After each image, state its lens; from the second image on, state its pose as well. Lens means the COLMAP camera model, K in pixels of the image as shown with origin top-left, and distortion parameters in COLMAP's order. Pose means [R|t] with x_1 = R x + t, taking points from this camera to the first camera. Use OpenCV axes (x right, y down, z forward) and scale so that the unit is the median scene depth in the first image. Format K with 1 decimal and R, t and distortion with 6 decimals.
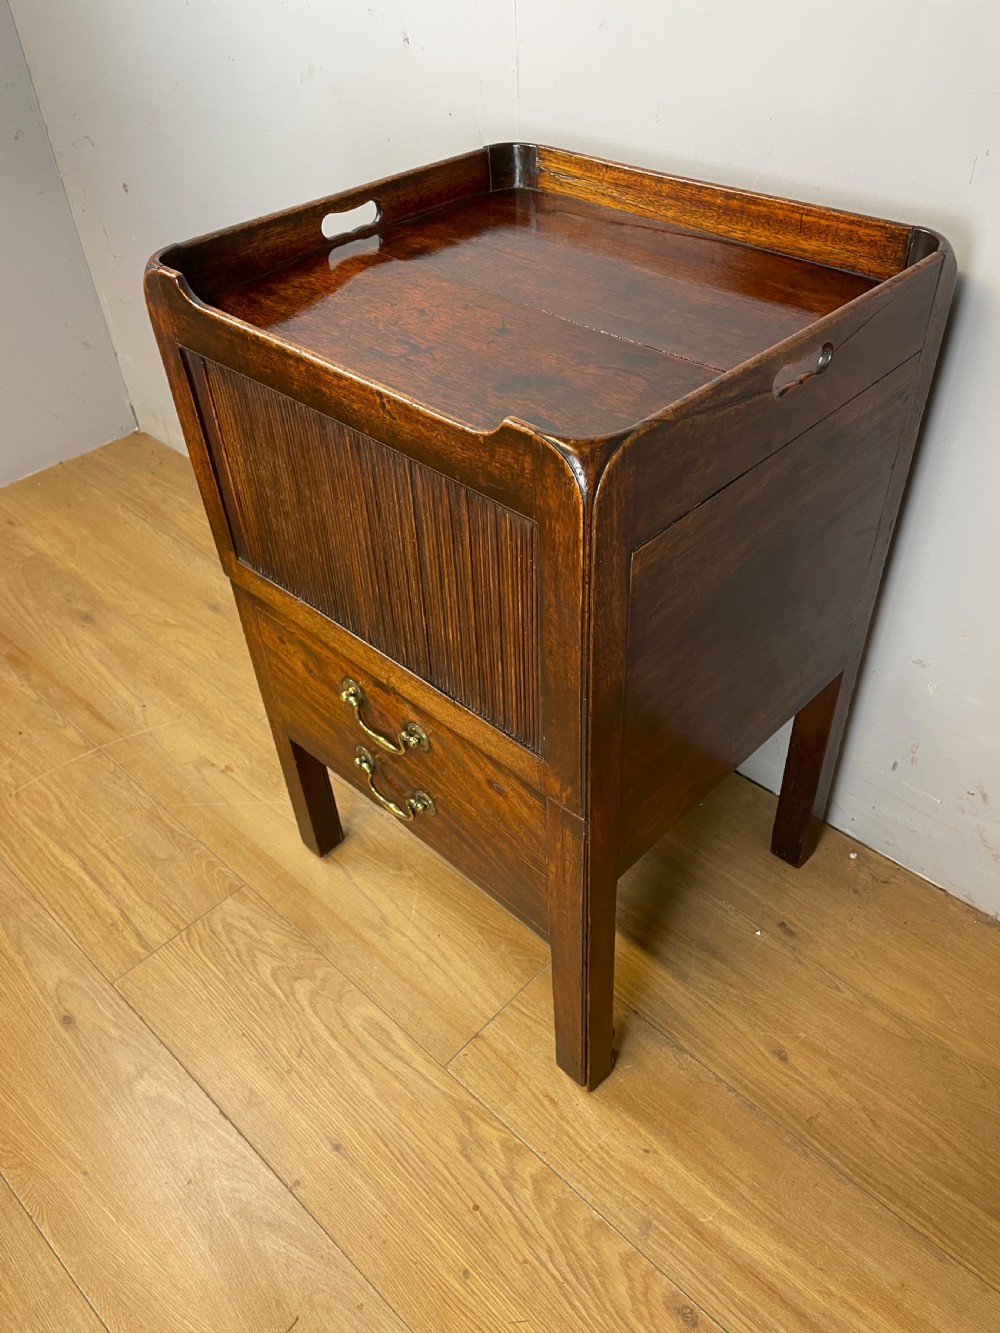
lens RADIAL K [[1009.5, 0, 509.7], [0, 1009.5, 658.9], [0, 0, 1]] dist [0.097348, -0.117892]
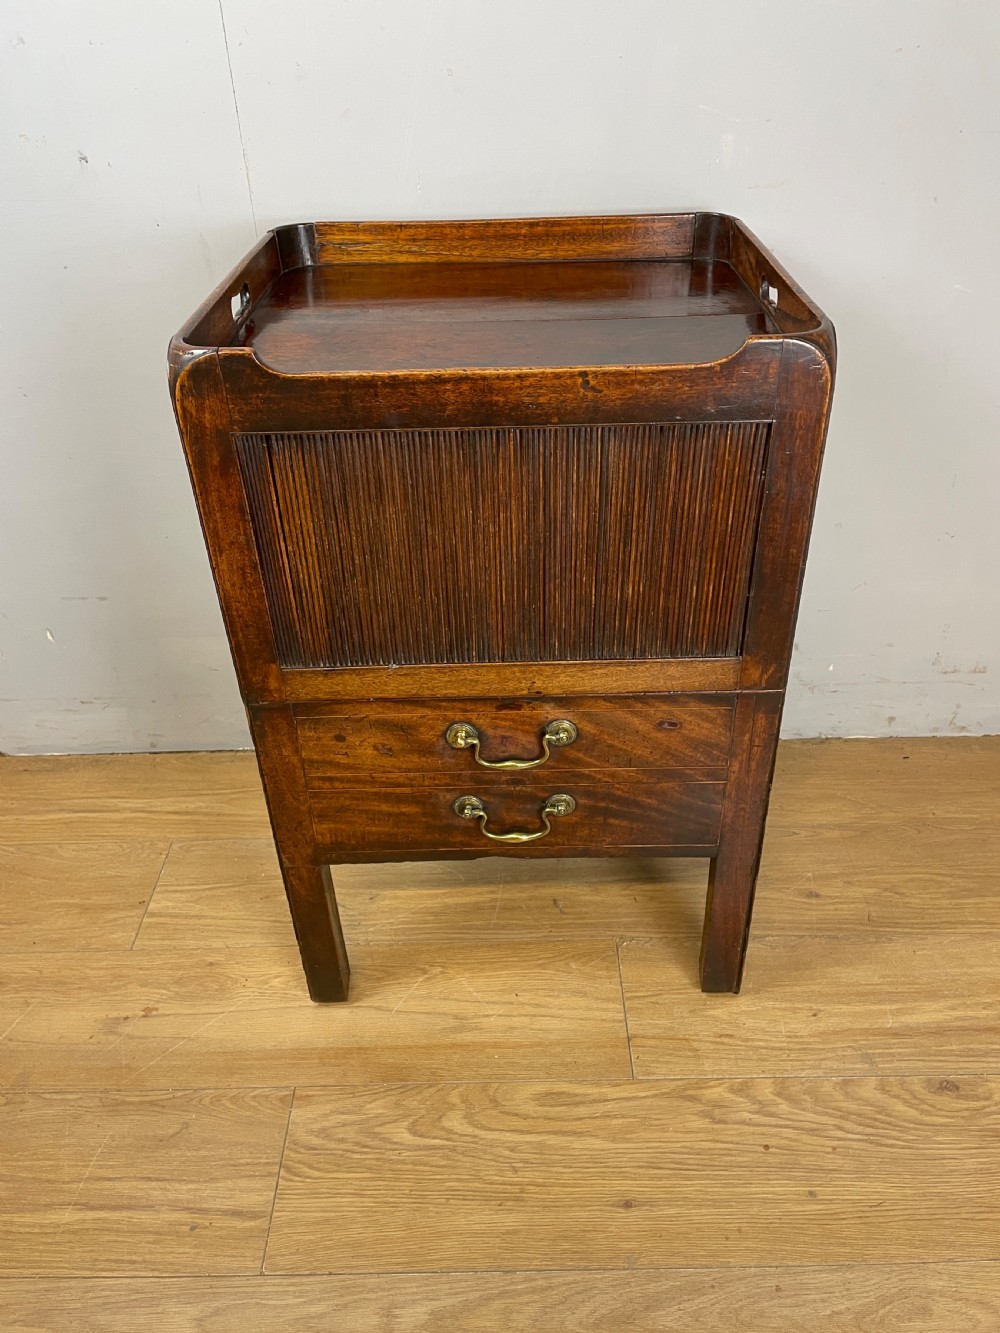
lens RADIAL K [[1001.3, 0, 509.6], [0, 1001.3, 670.2], [0, 0, 1]] dist [0.097088, -0.118897]
pose [[0.723637, -0.378954, 0.576838, -0.574968], [0.447836, 0.893756, 0.025348, -0.033493], [-0.525159, 0.239986, 0.816465, 0.167476]]
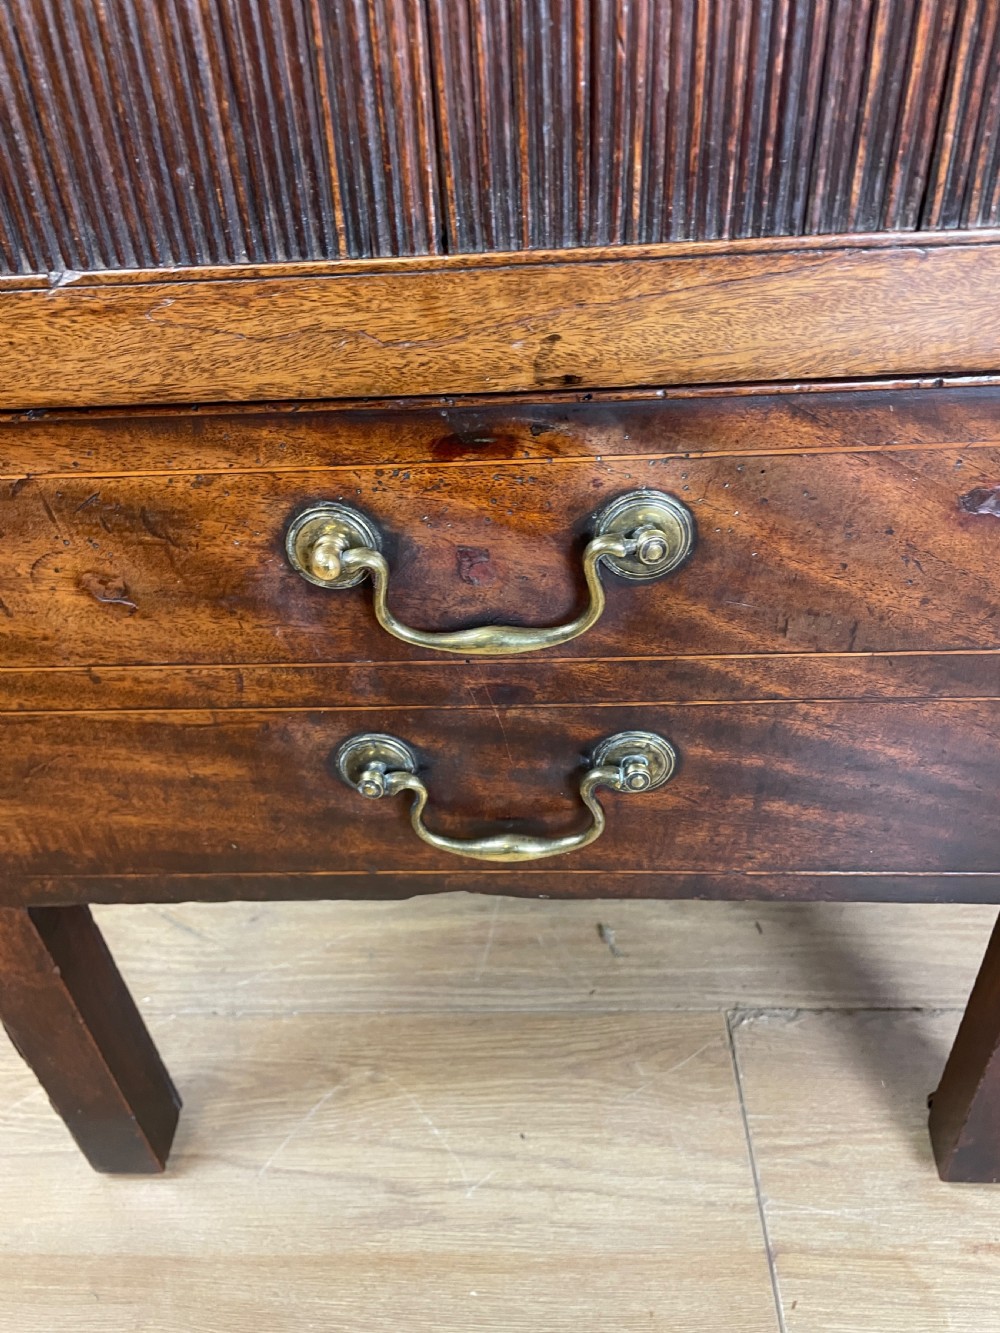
lens RADIAL K [[1015.5, 0, 491.3], [0, 1015.5, 662.1], [0, 0, 1]] dist [0.093957, -0.115855]
pose [[0.752423, -0.399822, 0.523452, -0.268668], [0.454850, 0.890185, 0.026128, 0.071334], [-0.476416, 0.218433, 0.851654, 0.635638]]
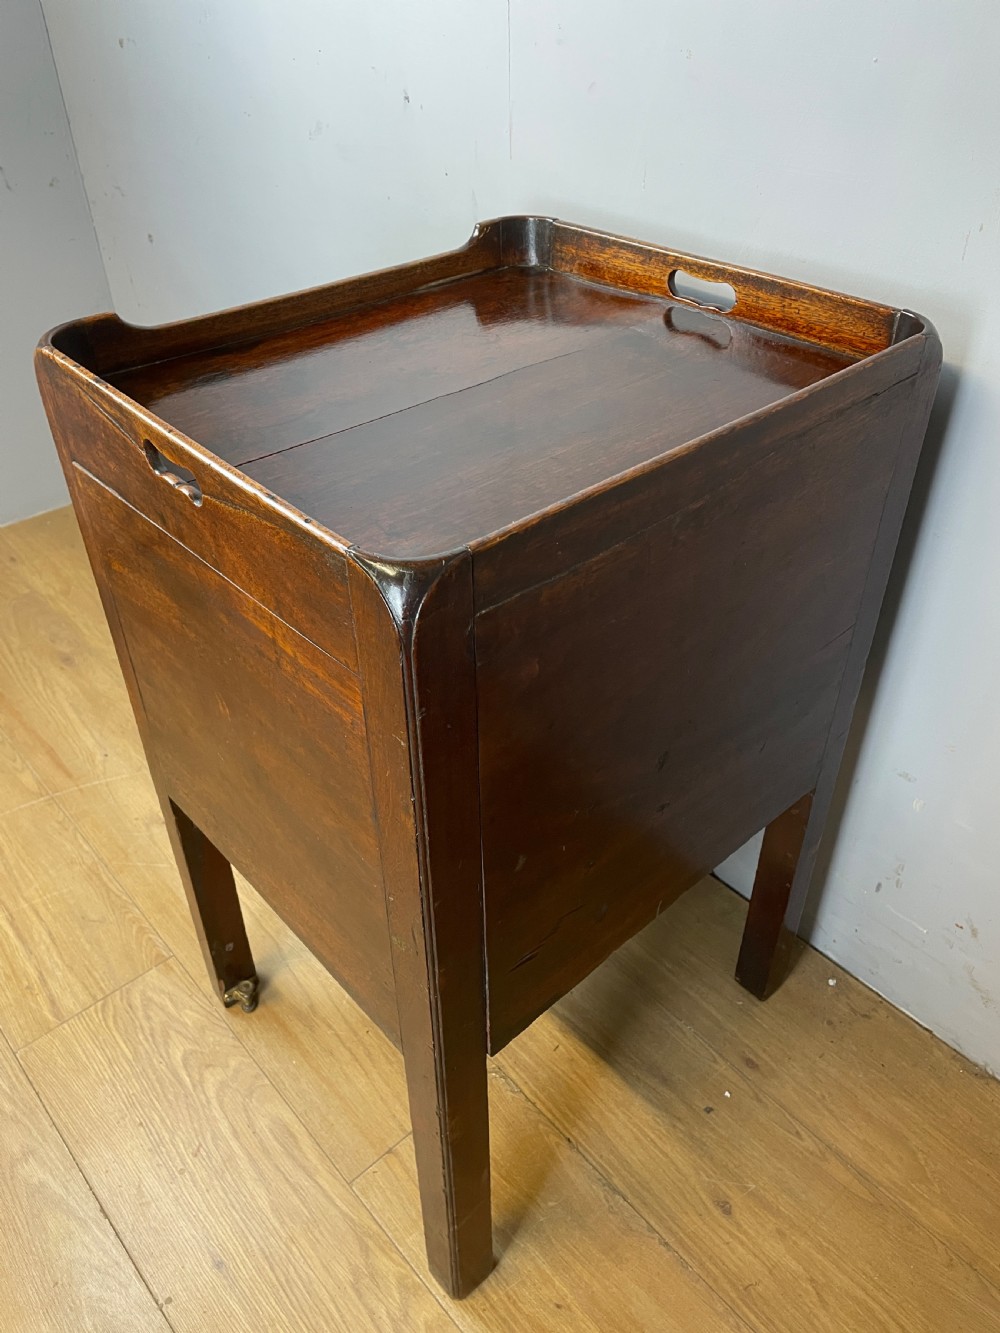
lens RADIAL K [[1003.9, 0, 502.5], [0, 1003.9, 664.9], [0, 0, 1]] dist [0.096204, -0.123370]
pose [[0.995870, 0.071738, -0.055655, 0.089302], [-0.074953, 0.995499, -0.058002, -0.015950], [0.051244, 0.061933, 0.996764, 0.078568]]
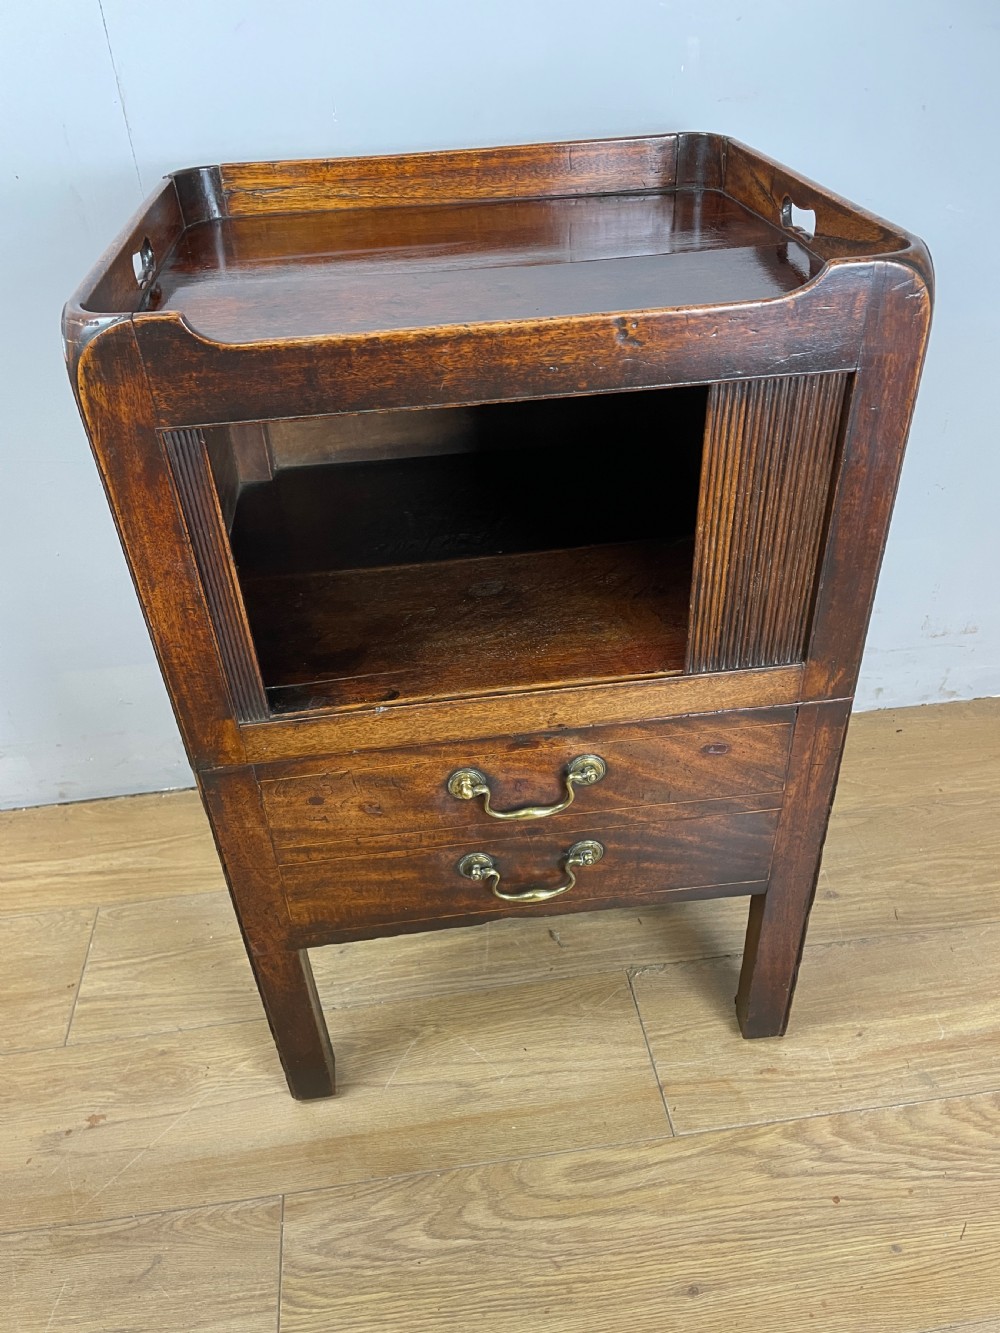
lens RADIAL K [[1015.5, 0, 491.3], [0, 1015.5, 662.1], [0, 0, 1]] dist [0.093957, -0.115855]
pose [[0.638416, -0.442789, 0.629574, -0.541150], [0.518377, 0.851983, 0.073555, -0.087101], [-0.568956, 0.279398, 0.773451, 0.305136]]
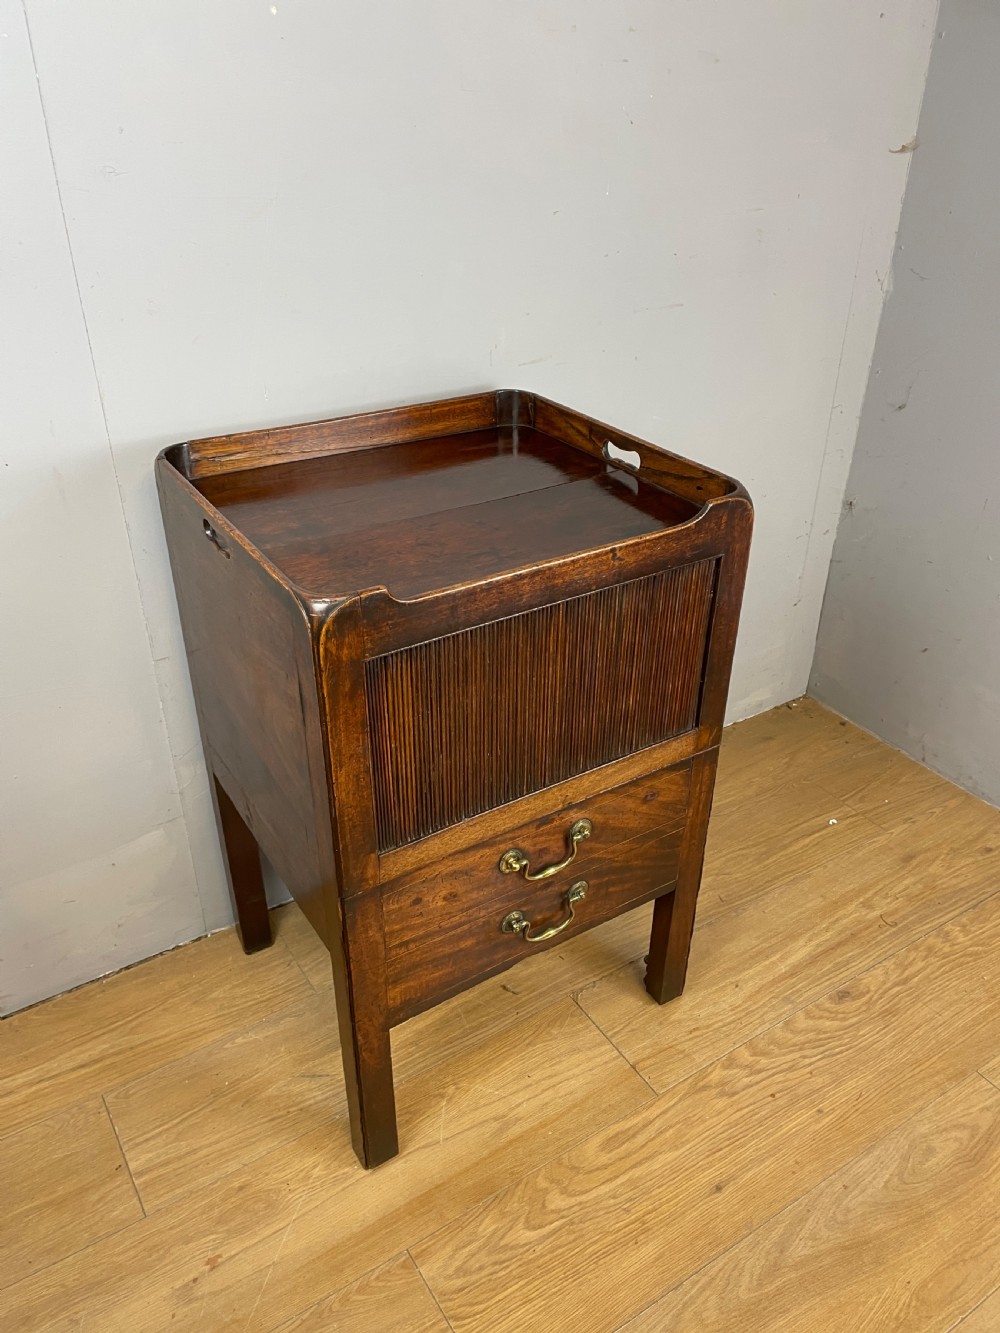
lens RADIAL K [[1000.5, 0, 492.6], [0, 1000.5, 678.3], [0, 0, 1]] dist [0.097352, -0.117507]
pose [[0.248008, -0.473859, 0.844956, -0.882530], [0.618442, 0.748793, 0.238407, -0.361289], [-0.745668, 0.463429, 0.478761, 0.363836]]
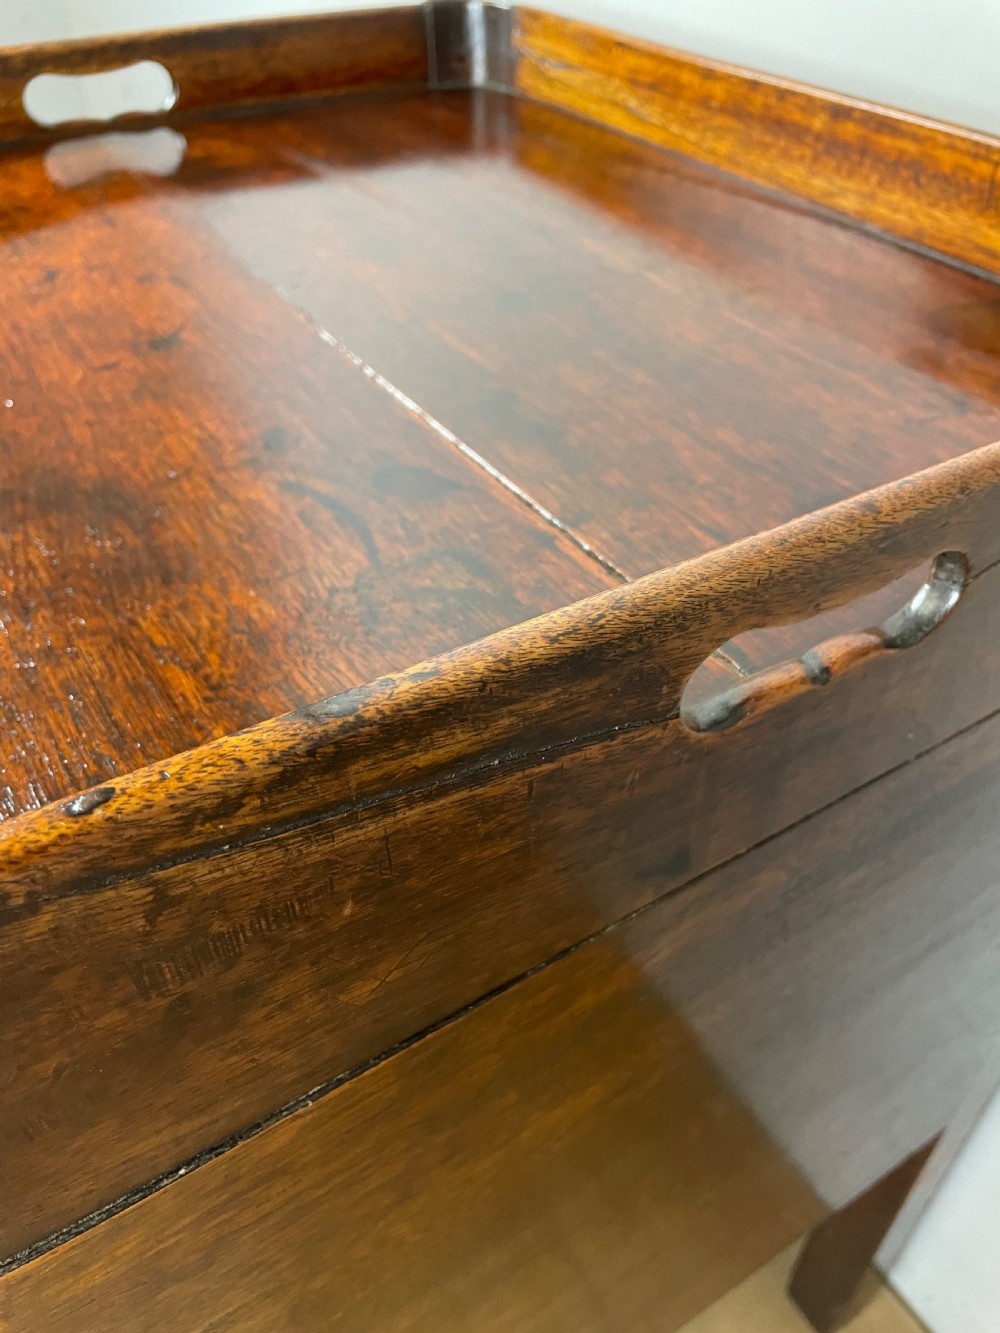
lens RADIAL K [[999.8, 0, 504.1], [0, 999.8, 676.1], [0, 0, 1]] dist [0.100796, -0.121676]
pose [[0.971770, 0.180969, -0.151374, 0.158551], [-0.177532, 0.983455, 0.036039, -0.173092], [0.155391, -0.008148, 0.987819, 0.464874]]
